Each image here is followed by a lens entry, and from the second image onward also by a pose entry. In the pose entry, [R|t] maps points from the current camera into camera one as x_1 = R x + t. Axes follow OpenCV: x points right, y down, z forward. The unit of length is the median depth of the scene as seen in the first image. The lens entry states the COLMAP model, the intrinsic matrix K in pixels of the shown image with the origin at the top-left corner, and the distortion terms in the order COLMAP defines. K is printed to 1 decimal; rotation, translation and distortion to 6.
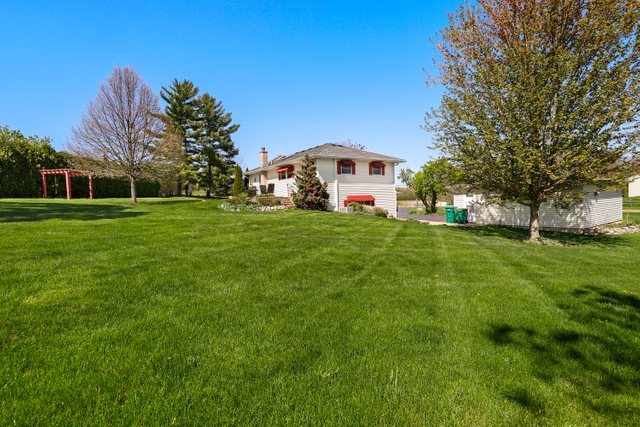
lens RADIAL K [[305.2, 0, 321.5], [0, 305.2, 207.4], [0, 0, 1]] dist [-0.018522, 0.000485]
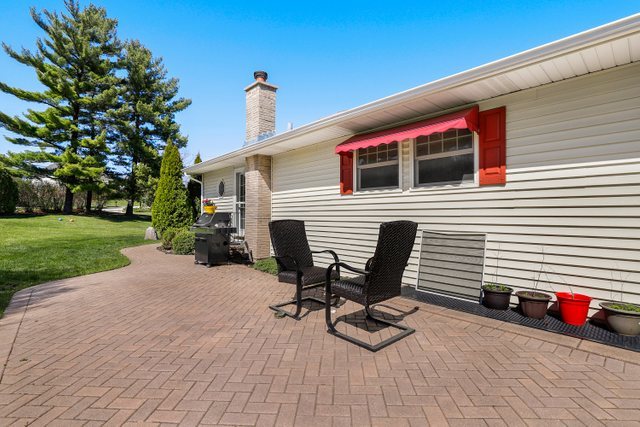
lens RADIAL K [[305.2, 0, 321.5], [0, 305.2, 207.4], [0, 0, 1]] dist [-0.018522, 0.000485]
pose [[0.989565, 0.036299, 0.139442, -0.090550], [-0.029731, 0.998361, -0.048901, -0.033181], [-0.140989, 0.044245, 0.989022, 0.384918]]
